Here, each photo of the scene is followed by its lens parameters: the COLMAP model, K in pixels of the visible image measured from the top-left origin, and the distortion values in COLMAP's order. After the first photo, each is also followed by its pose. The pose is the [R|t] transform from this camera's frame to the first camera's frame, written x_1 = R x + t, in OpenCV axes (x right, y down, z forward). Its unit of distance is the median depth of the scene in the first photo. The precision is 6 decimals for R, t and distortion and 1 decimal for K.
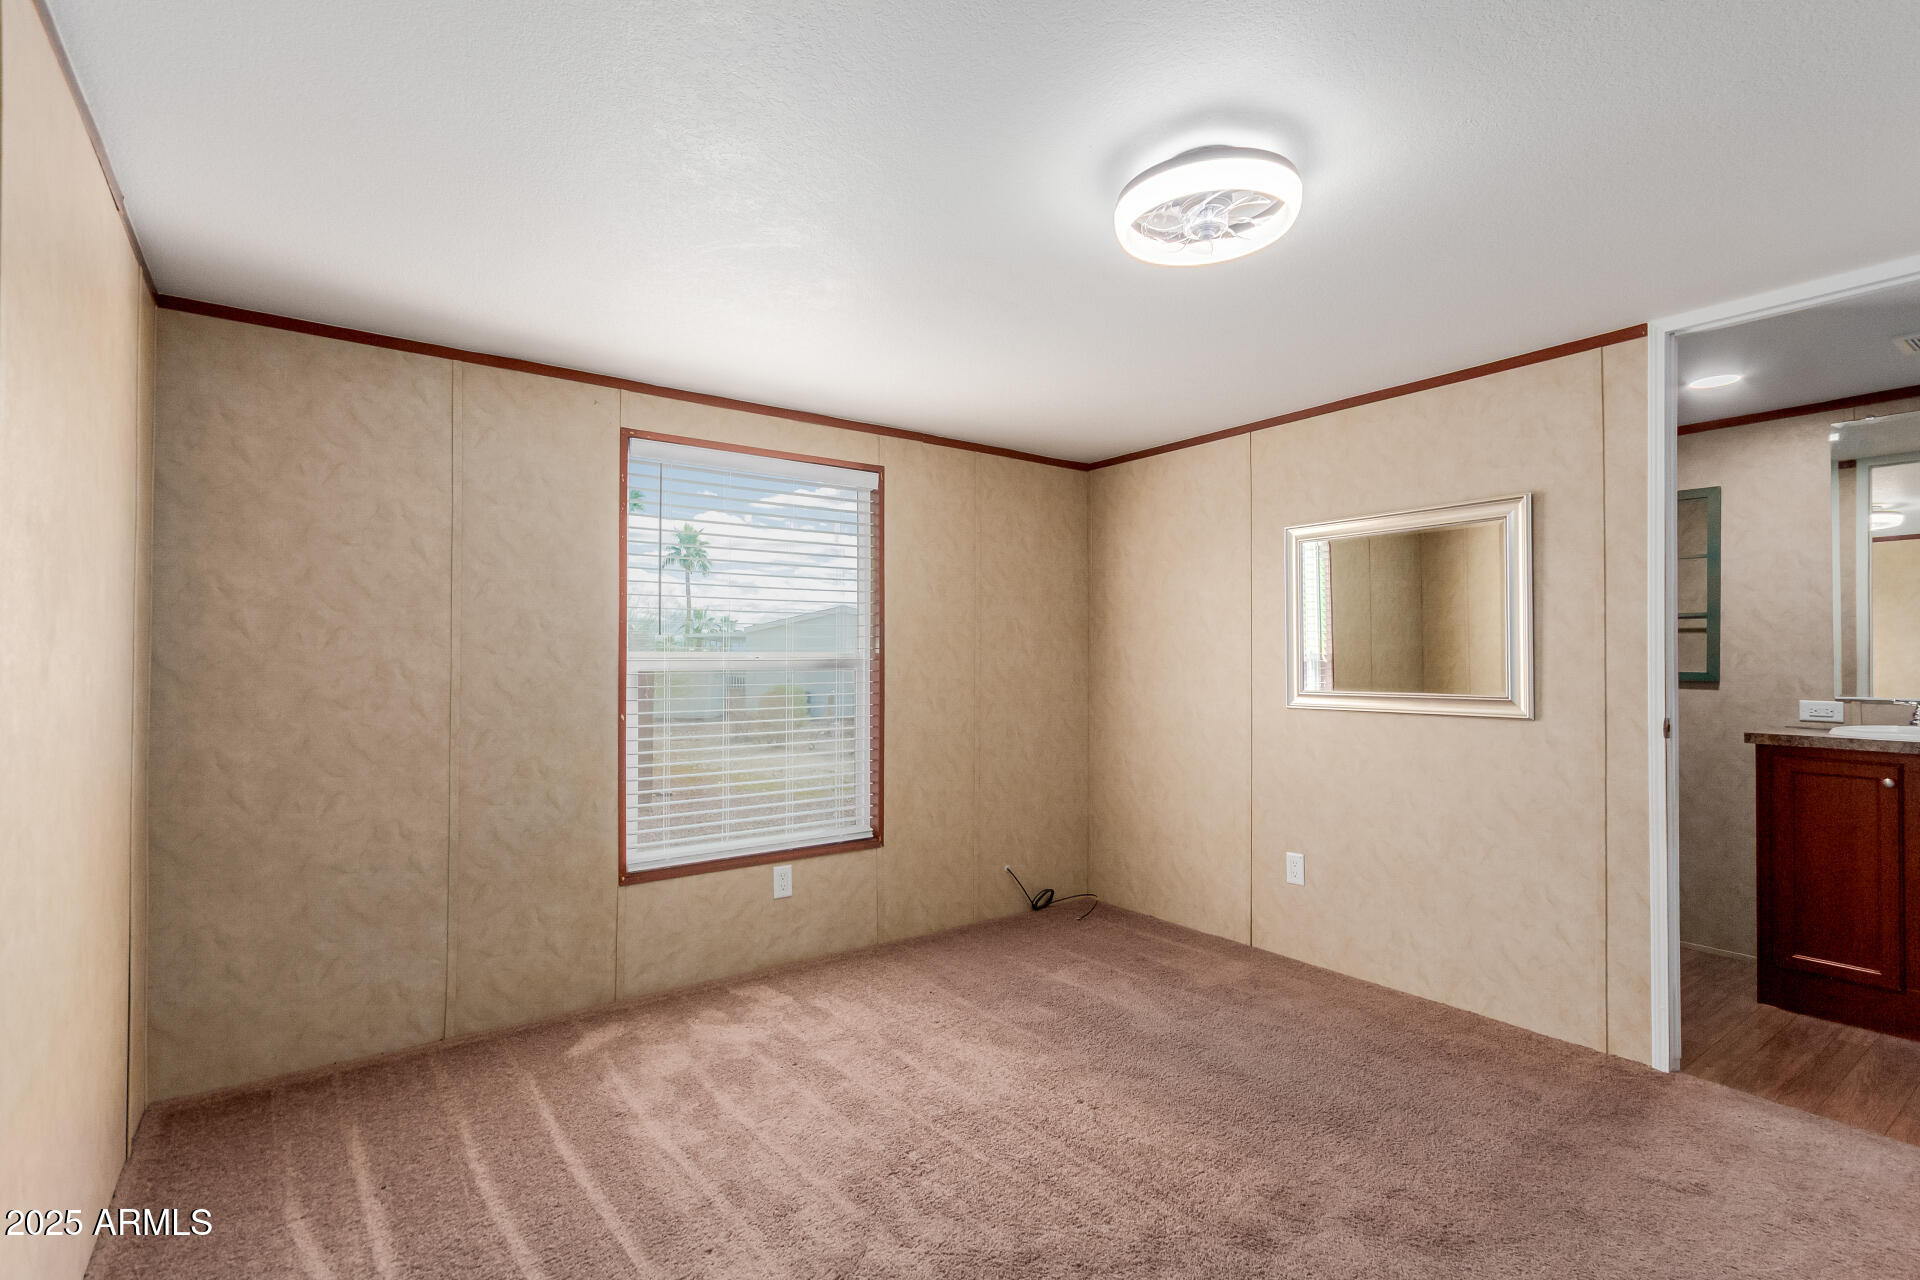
lens RADIAL K [[894.1, 0, 963.1], [0, 894.1, 659.0], [0, 0, 1]] dist [0.000715, 0.001222]
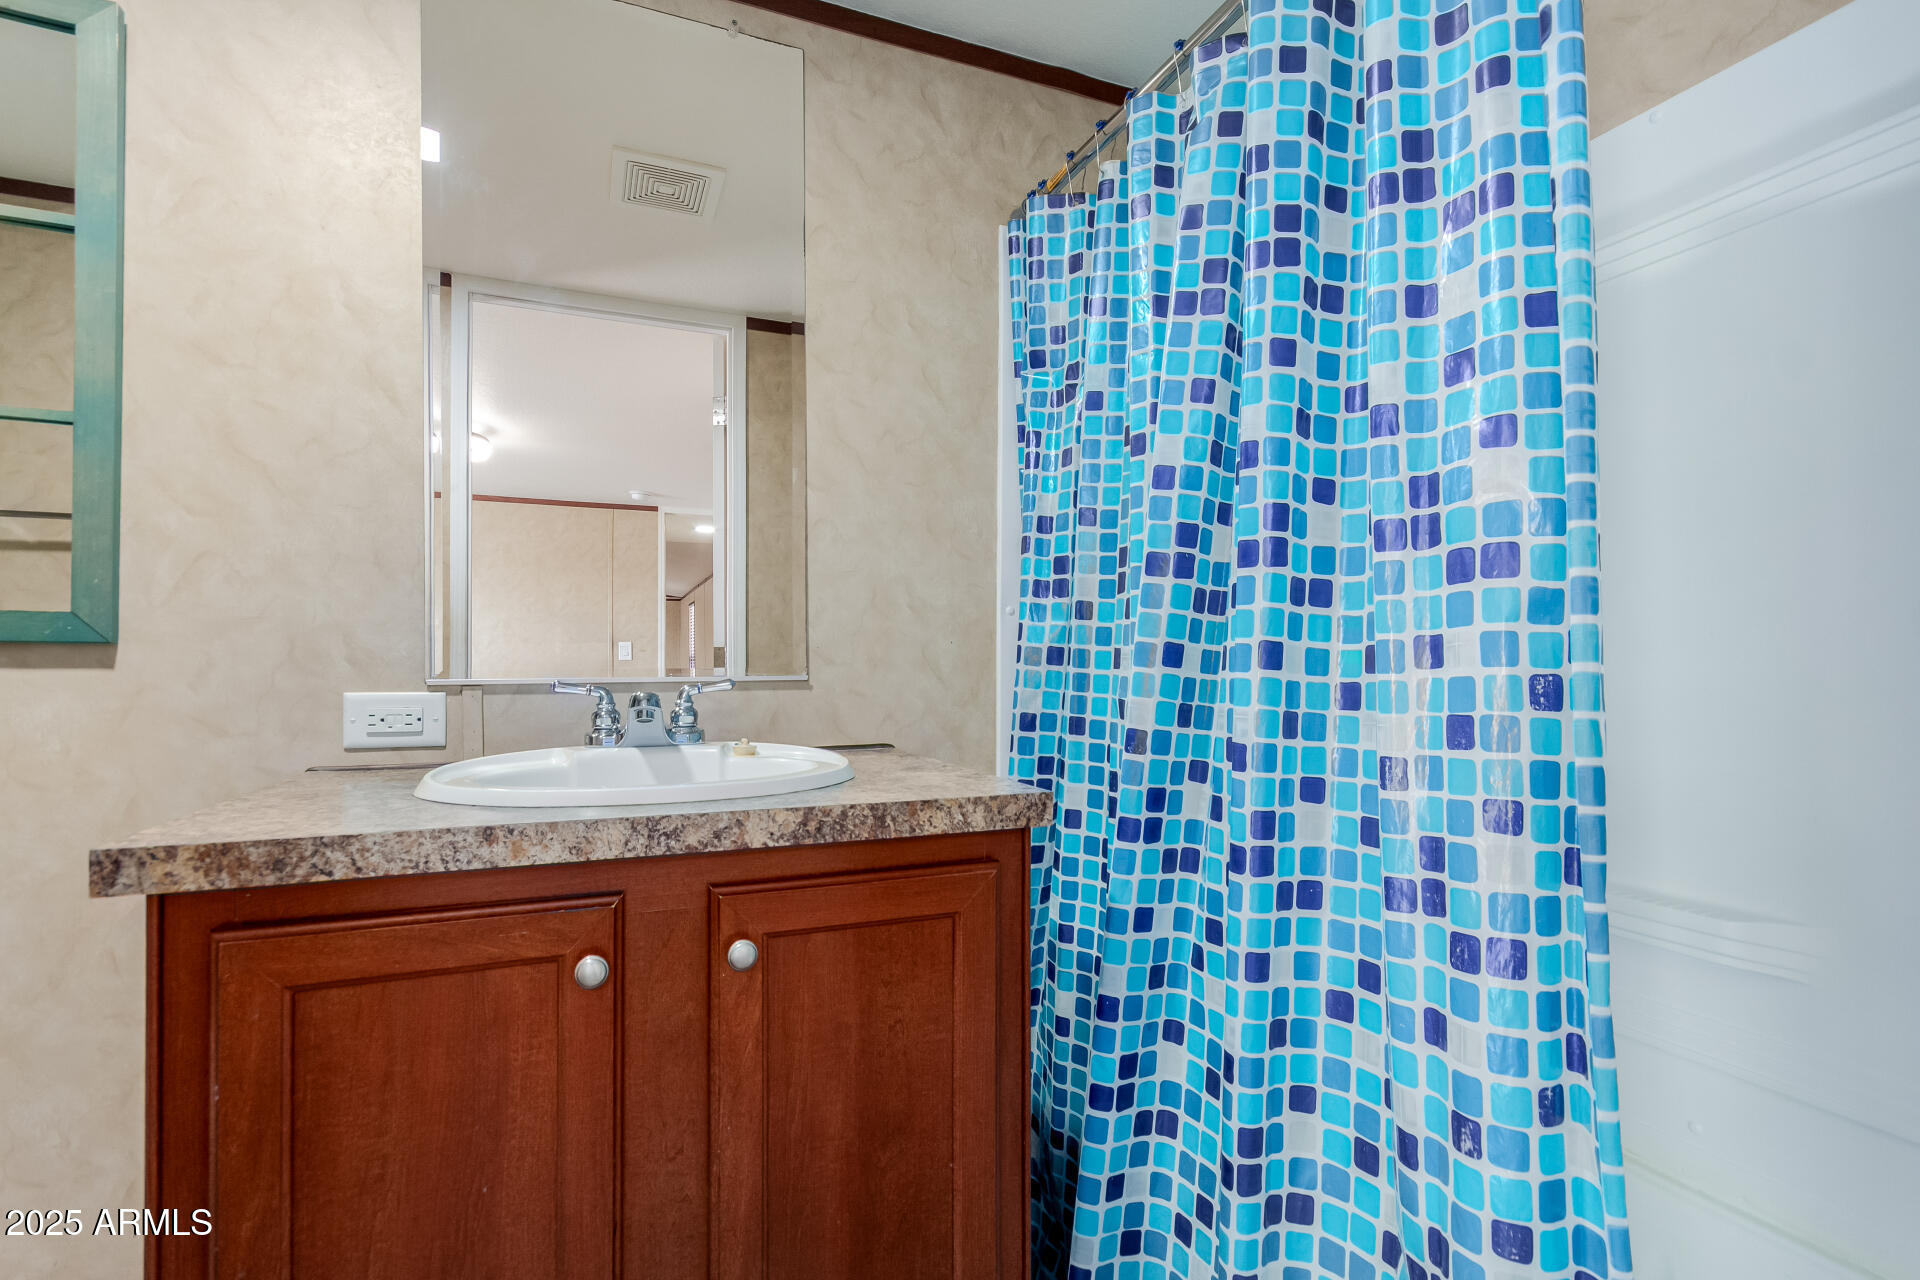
lens RADIAL K [[856.4, 0, 963.7], [0, 856.4, 652.7], [0, 0, 1]] dist [0.001334, 0.000458]
pose [[0.220849, 0.003804, 0.975301, 0.716782], [-0.006373, 0.999977, -0.002458, 0.032826], [-0.975287, -0.005673, 0.220868, 0.747167]]
